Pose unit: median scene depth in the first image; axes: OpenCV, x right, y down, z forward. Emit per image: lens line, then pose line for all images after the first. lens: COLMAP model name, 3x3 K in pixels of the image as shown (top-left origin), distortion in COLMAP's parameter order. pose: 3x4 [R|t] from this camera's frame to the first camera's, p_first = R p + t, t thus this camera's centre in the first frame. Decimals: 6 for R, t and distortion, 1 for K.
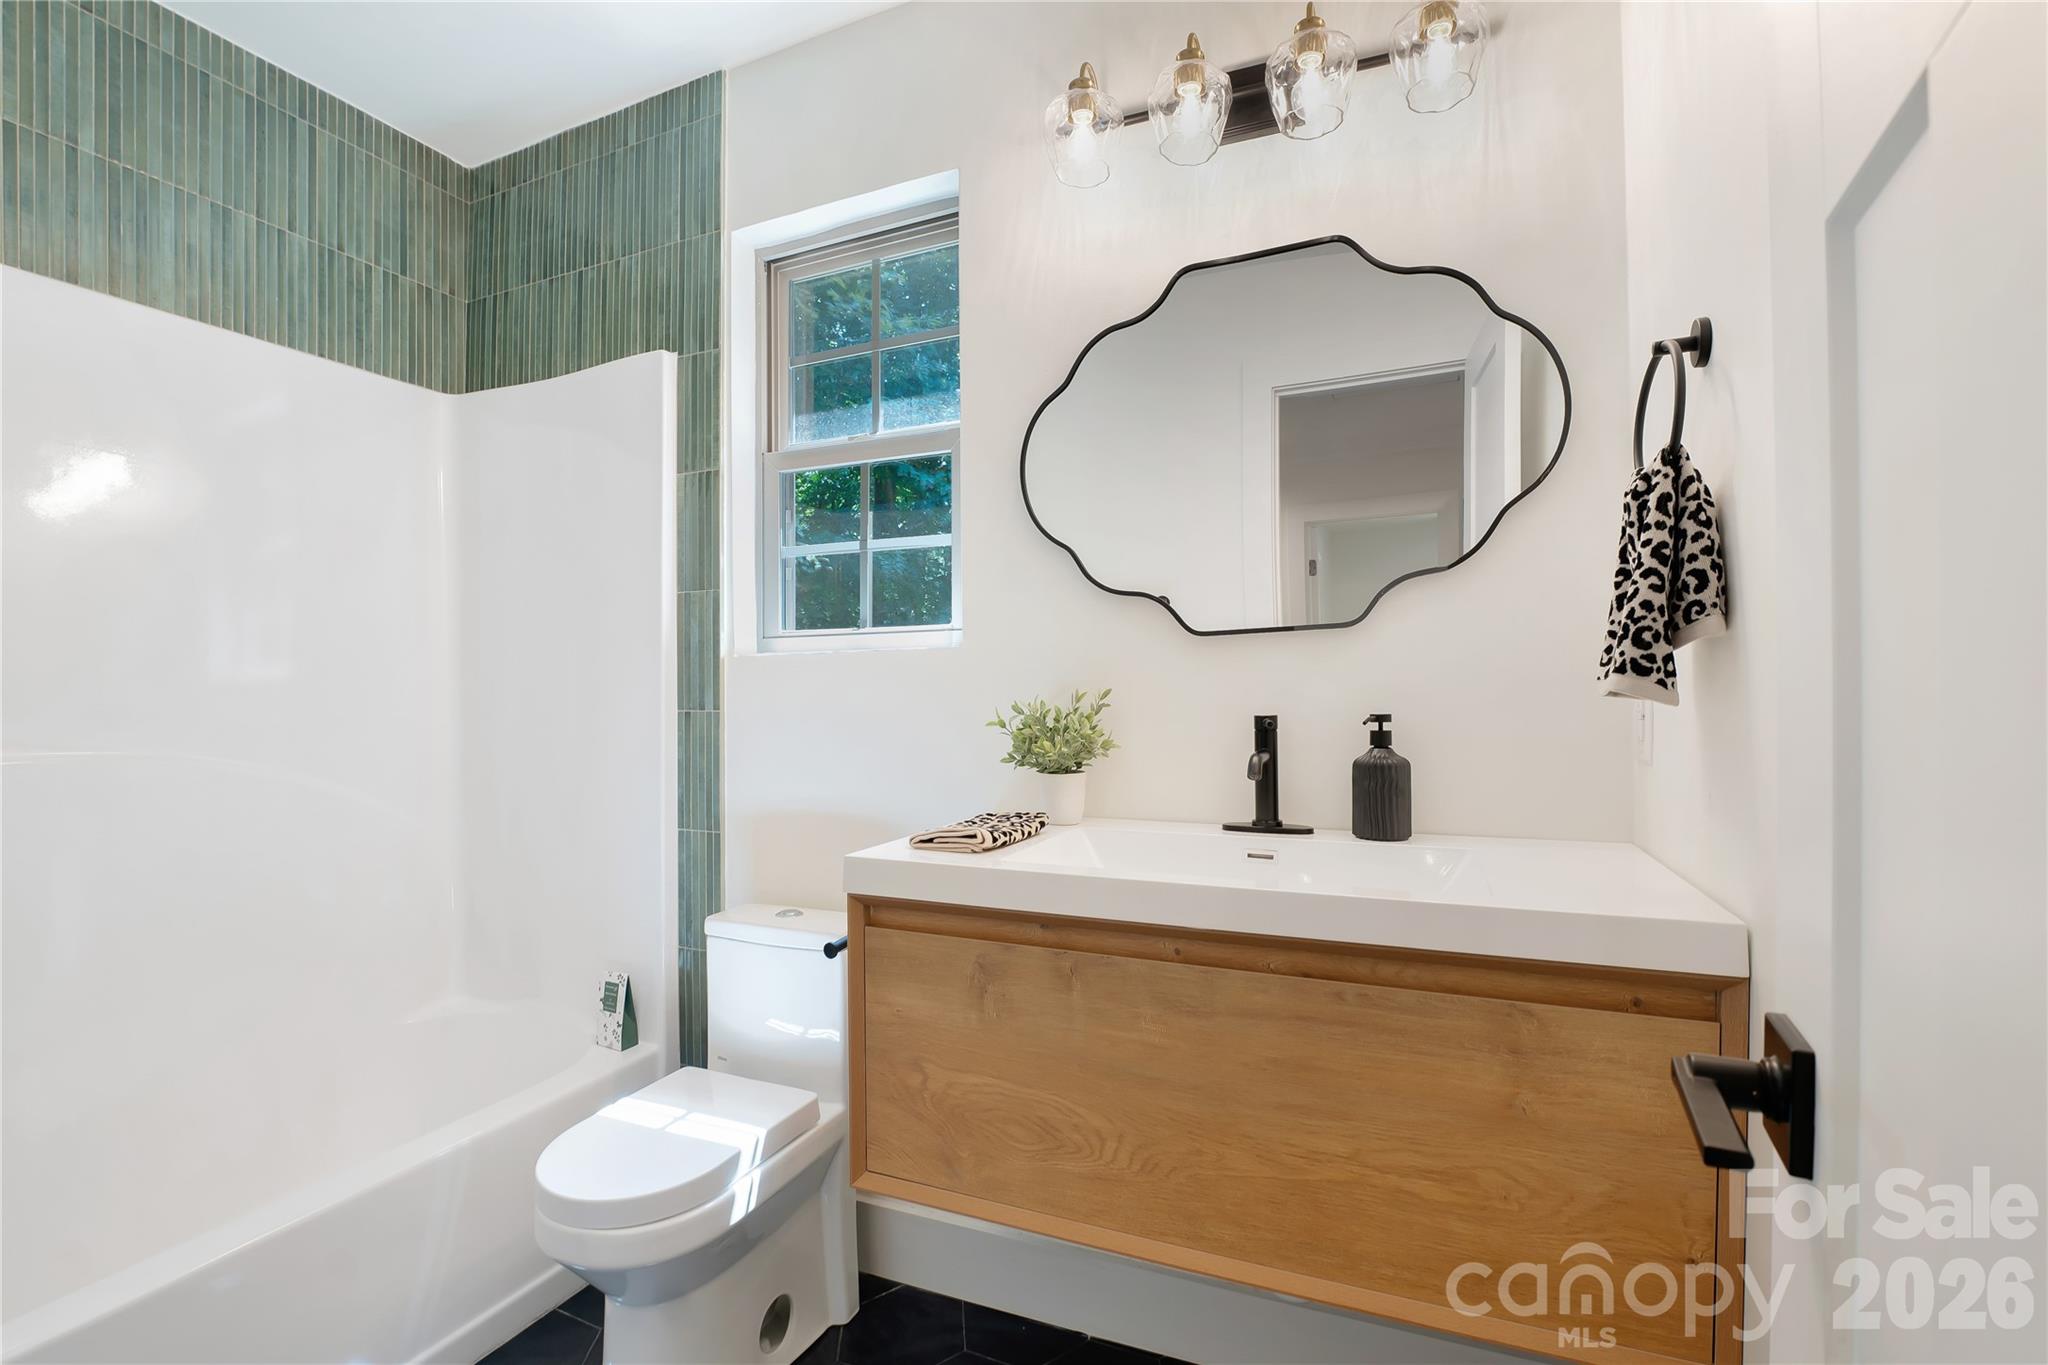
lens RADIAL K [[872.7, 0, 1041.5], [0, 872.7, 685.4], [0, 0, 1]] dist [-0.020270, 0.000217]
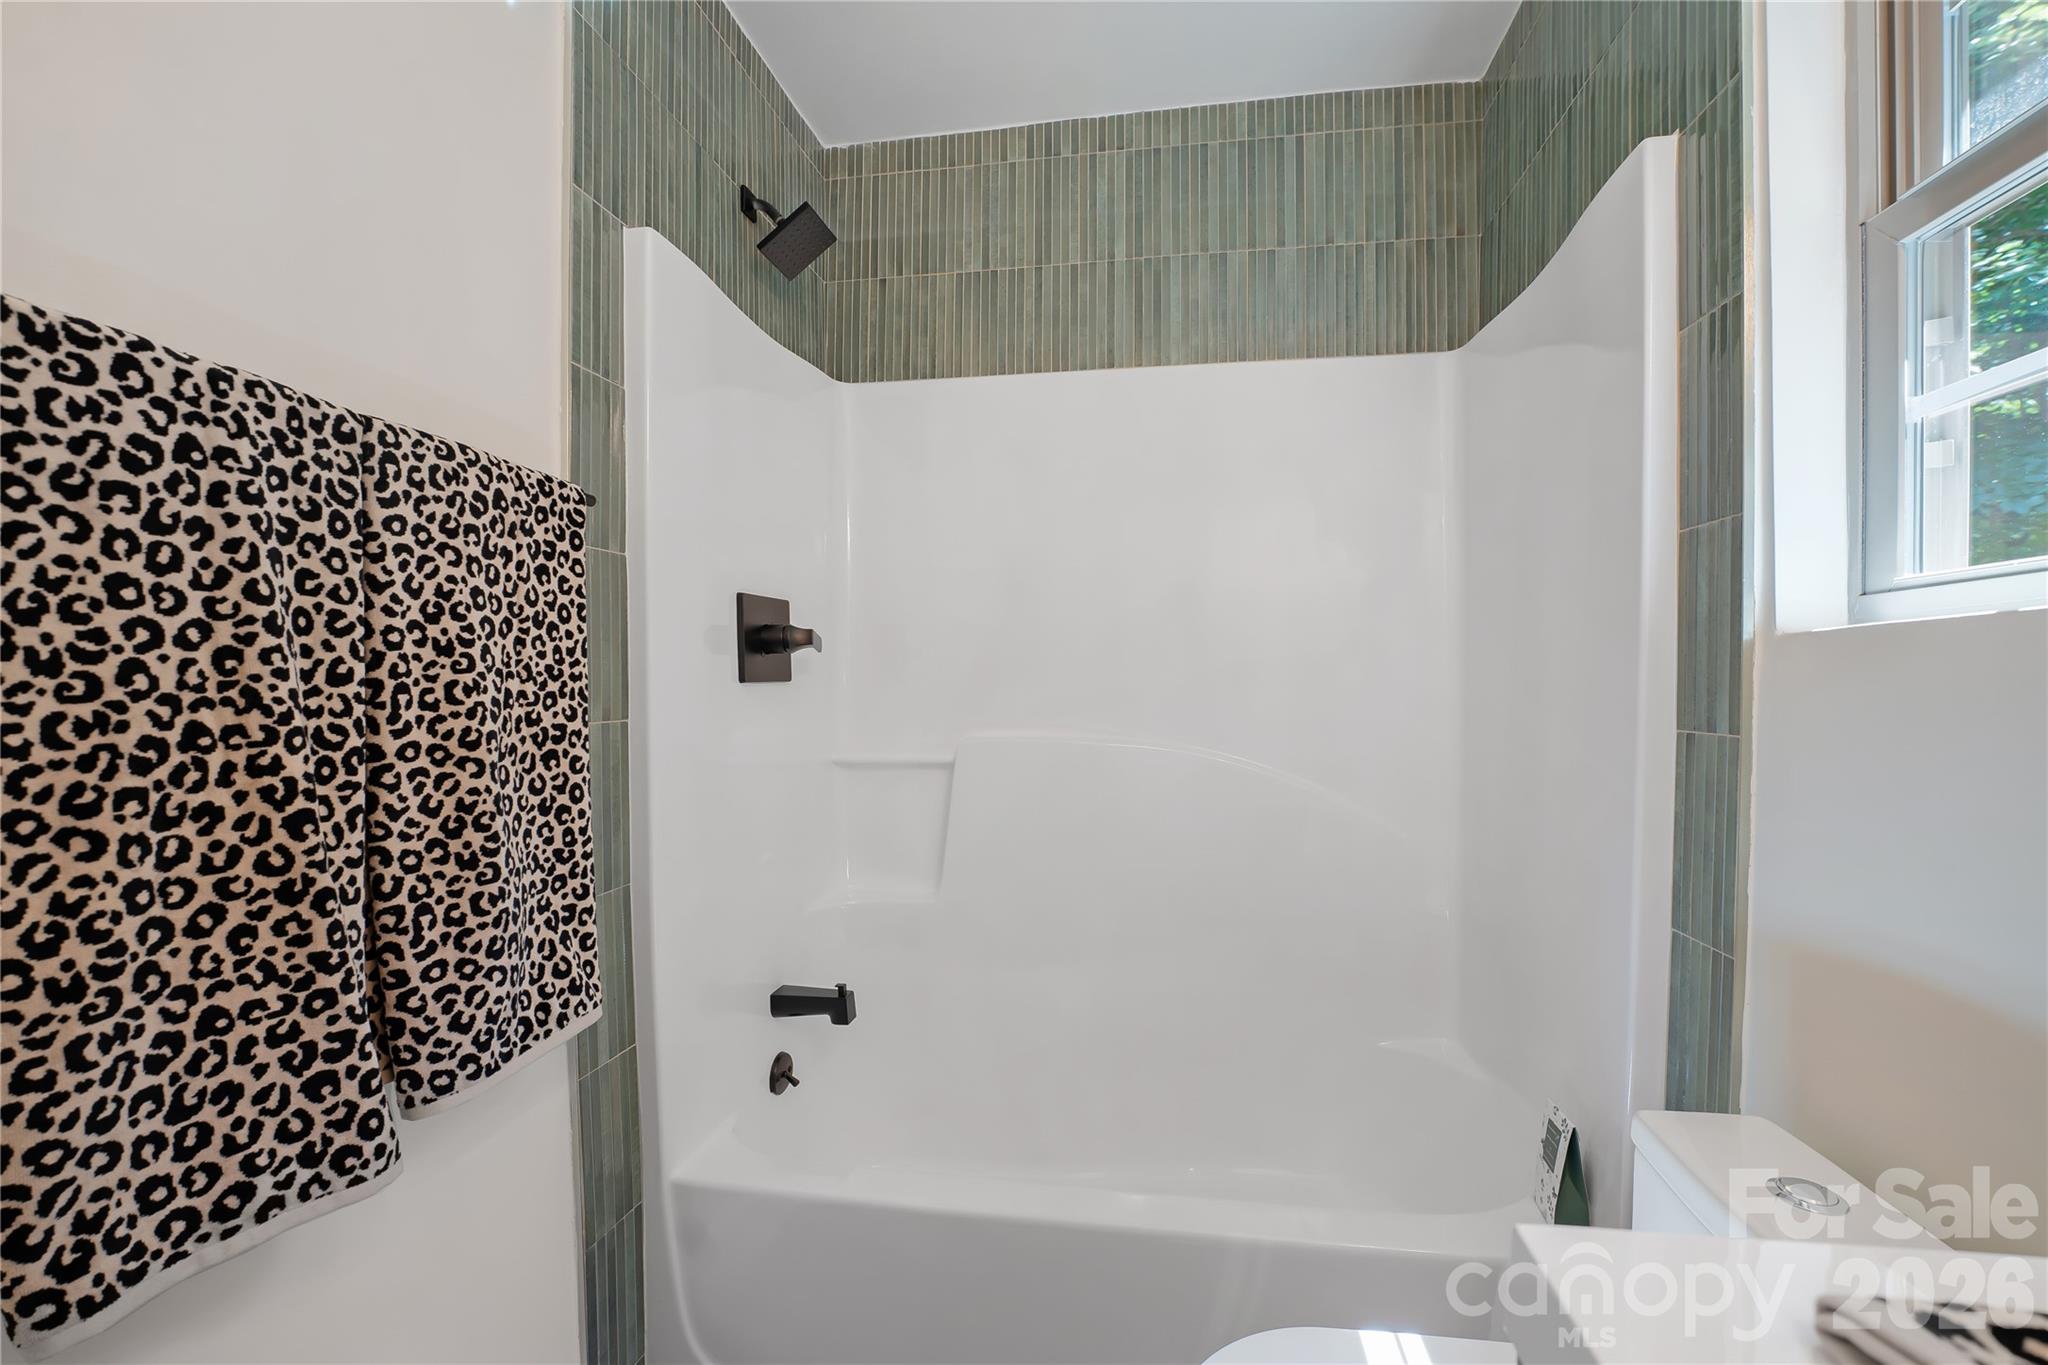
lens RADIAL K [[813.2, 0, 1025.1], [0, 813.2, 683.7], [0, 0, 1]] dist [-0.015485, 0.000508]
pose [[0.223475, 0.010522, -0.974653, 0.019939], [-0.002045, 0.999945, 0.010326, -0.007866], [0.974707, -0.000315, 0.223484, 0.449091]]
